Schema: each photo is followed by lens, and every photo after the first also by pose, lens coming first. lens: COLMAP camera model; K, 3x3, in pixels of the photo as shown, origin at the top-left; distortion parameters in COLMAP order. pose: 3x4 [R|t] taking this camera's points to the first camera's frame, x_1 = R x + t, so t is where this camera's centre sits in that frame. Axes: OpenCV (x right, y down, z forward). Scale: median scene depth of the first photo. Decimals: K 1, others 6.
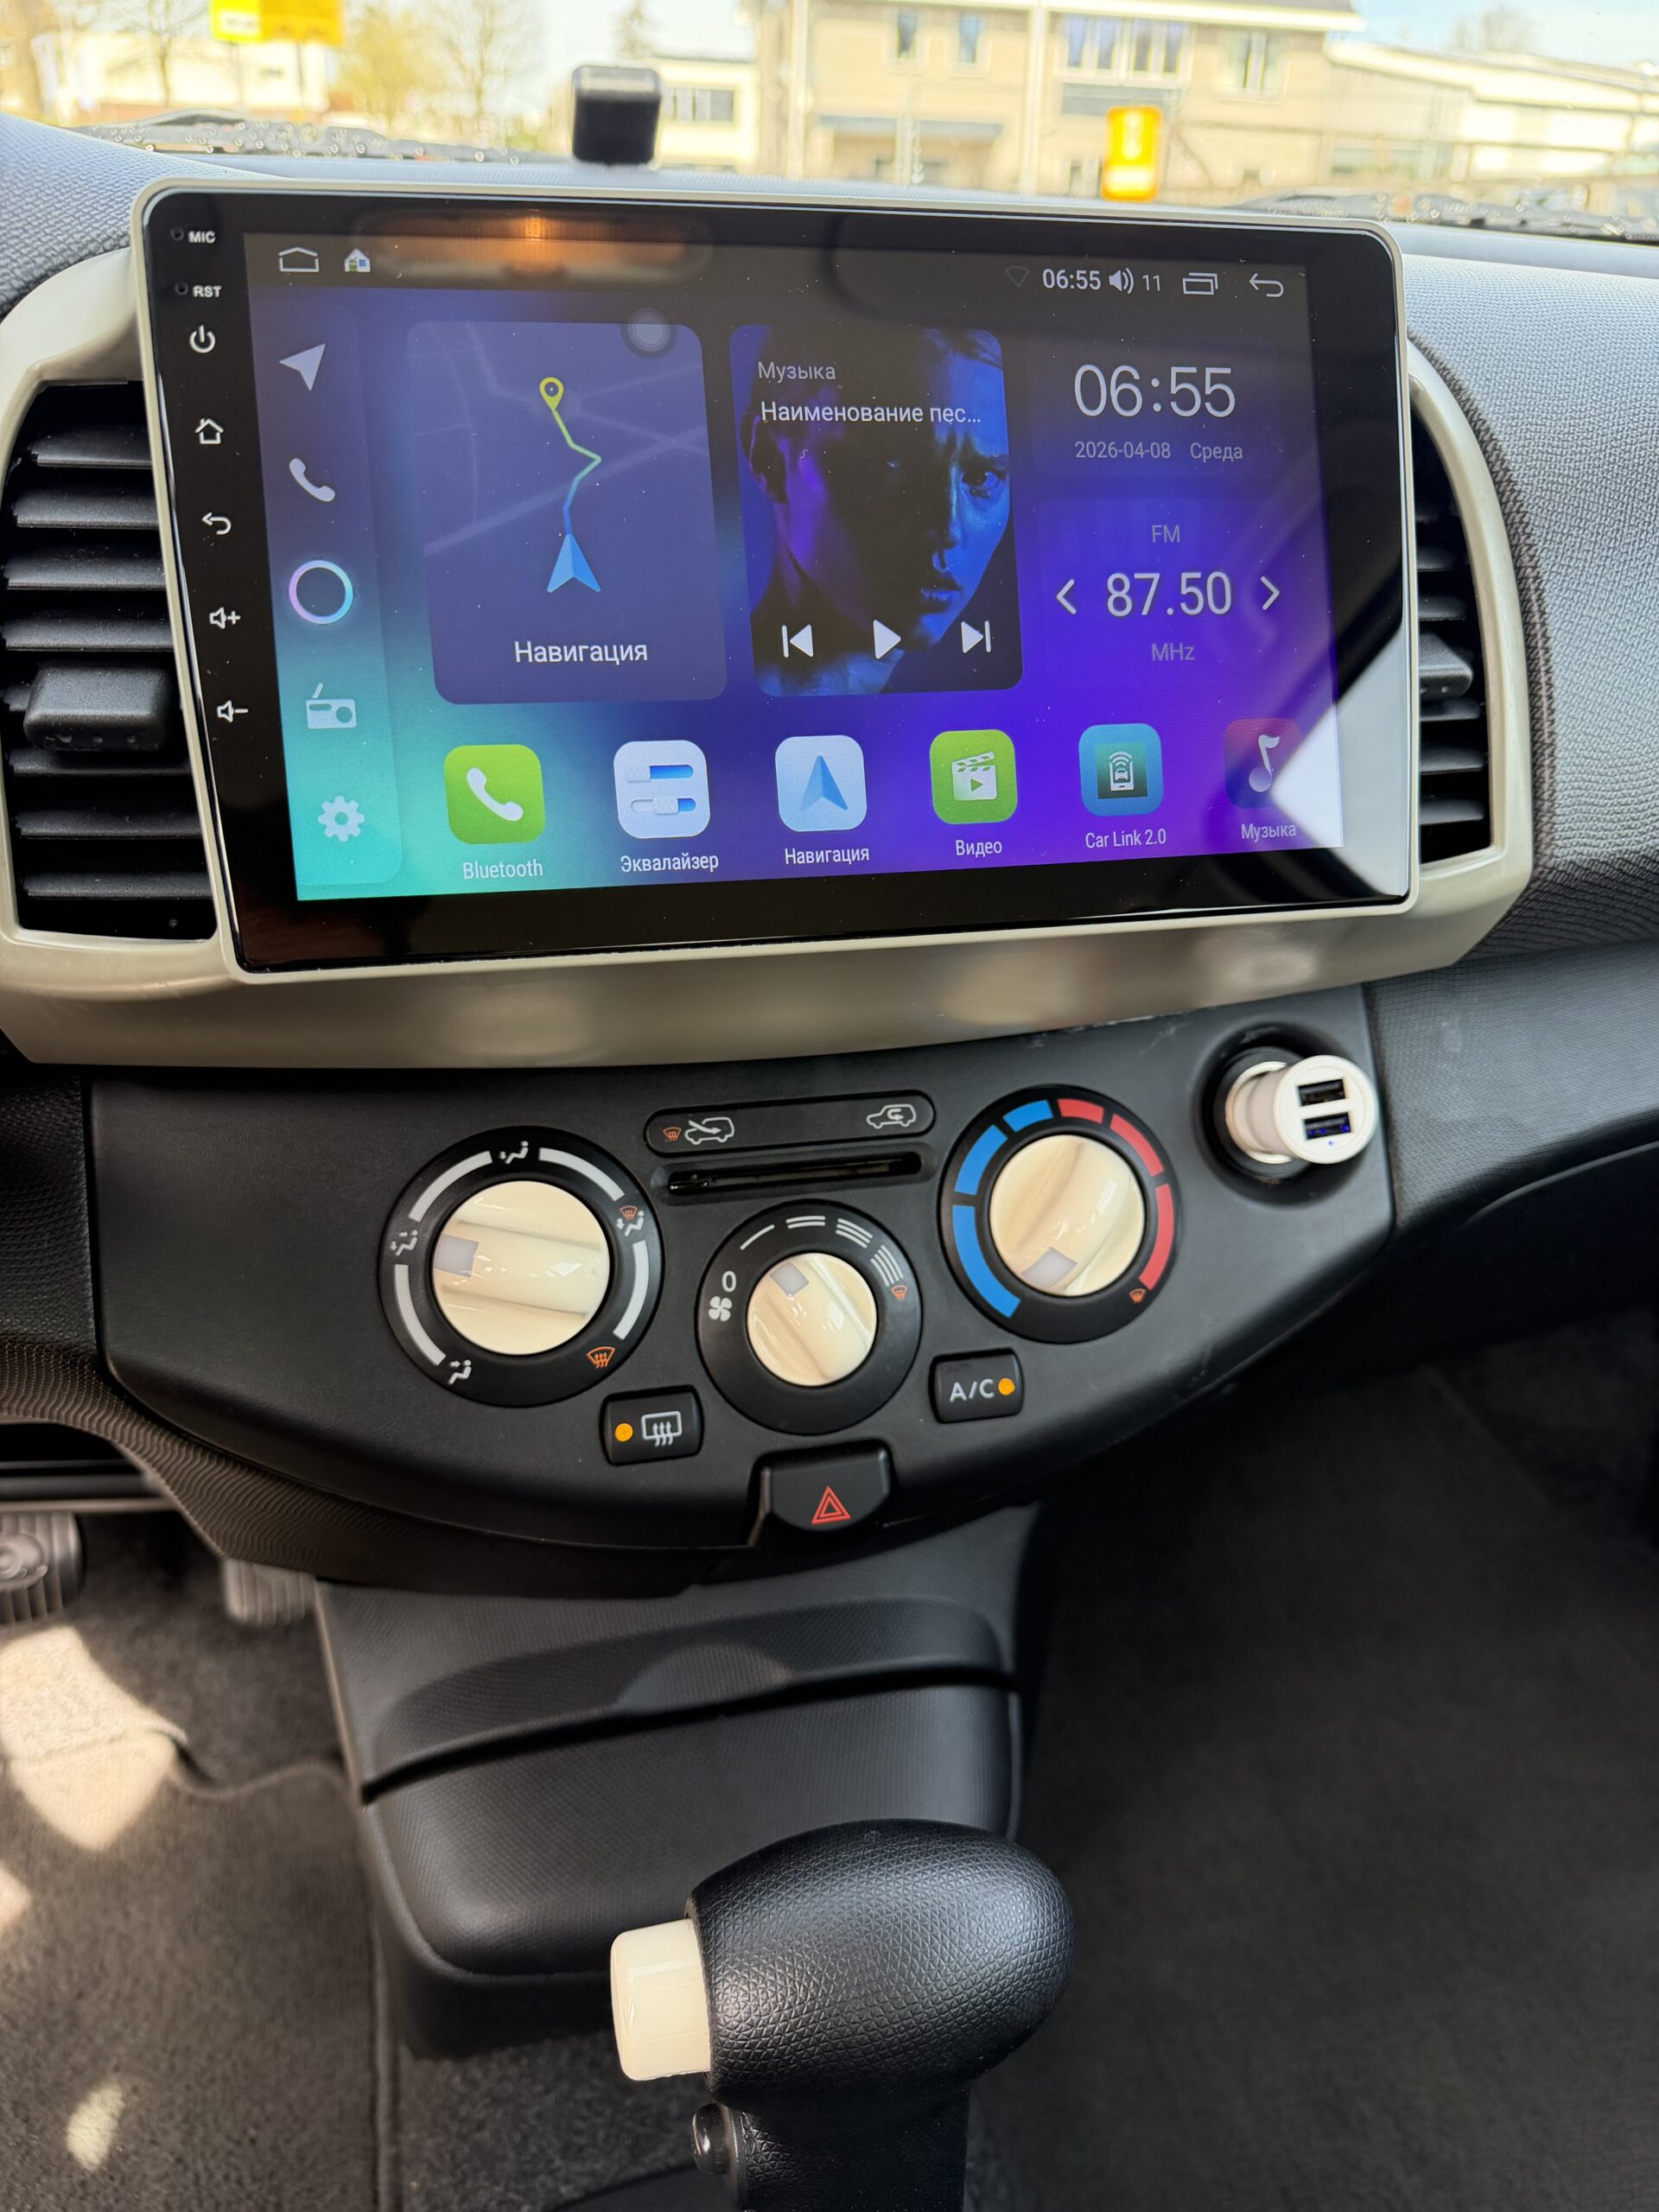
lens RADIAL K [[1574.2, 0, 819.8], [0, 1574.2, 1138.2], [0, 0, 1]] dist [-0.004463, -0.013154]
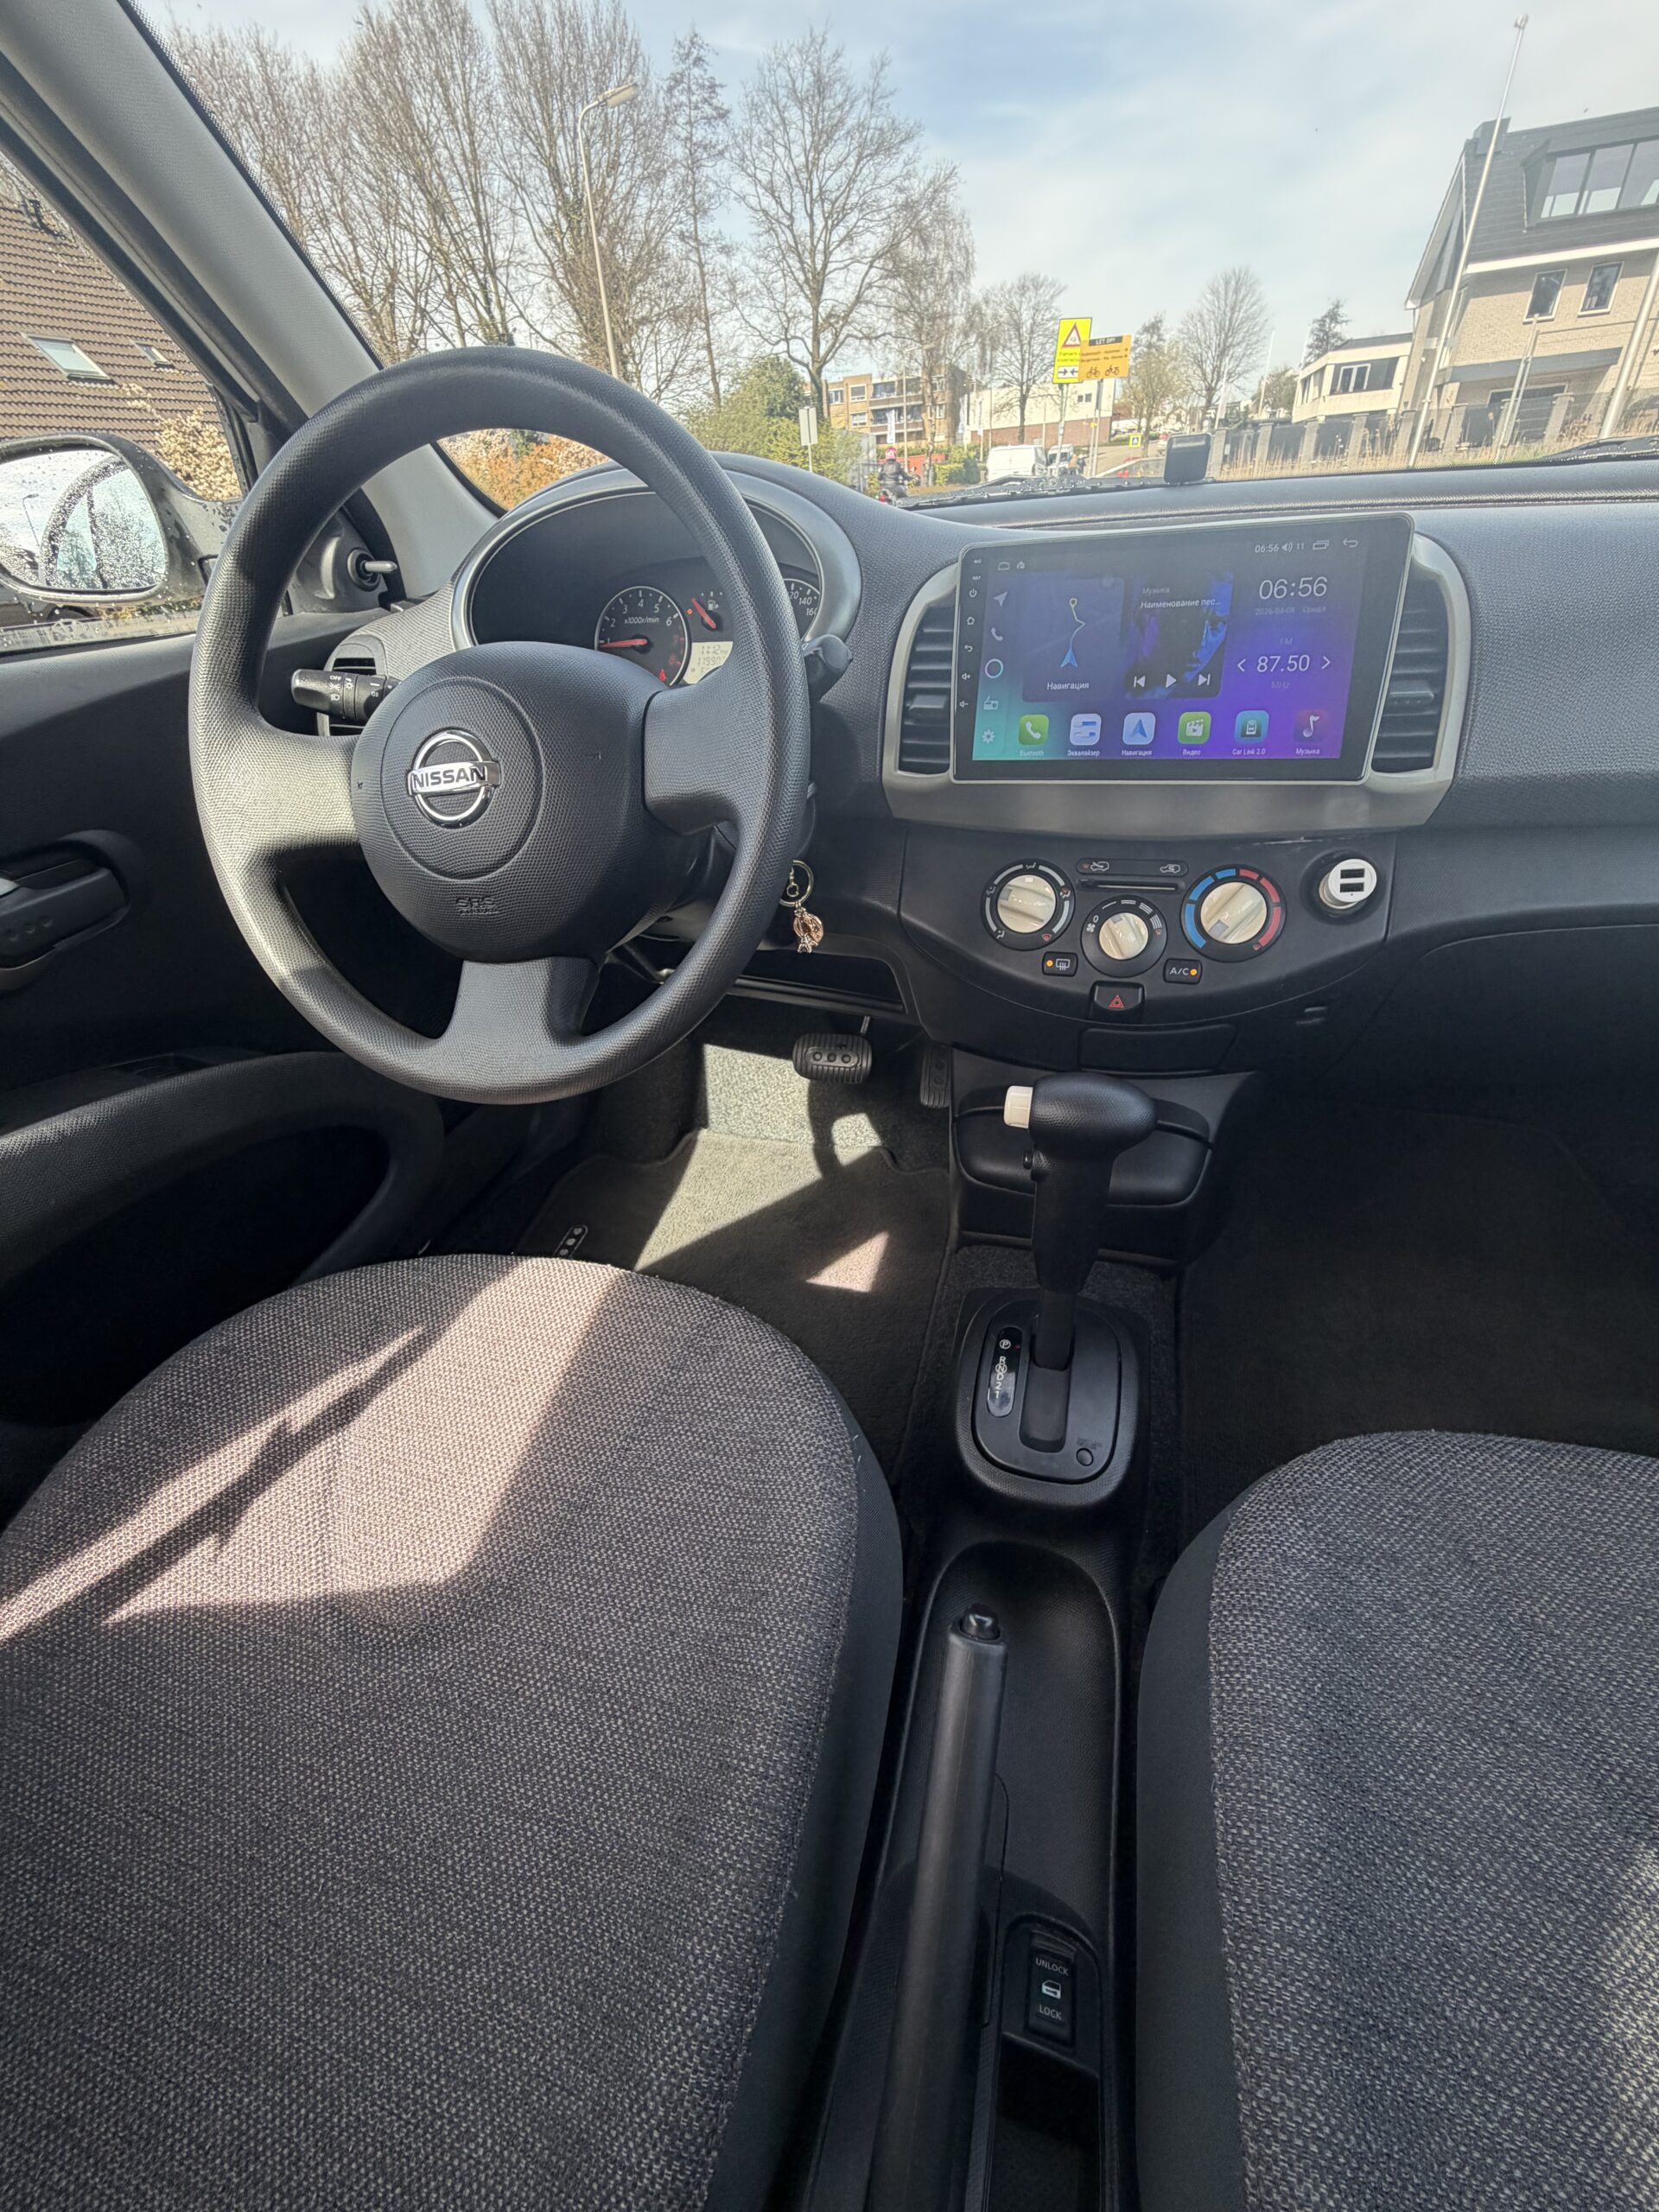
lens RADIAL K [[883.4, 0, 827.7], [0, 883.4, 1097.3], [0, 0, 1]] dist [-0.001219, -0.000130]
pose [[0.865398, 0.193305, -0.462298, 0.329373], [-0.157831, 0.980787, 0.114656, 0.304292], [0.475579, -0.026258, 0.879281, -0.667913]]
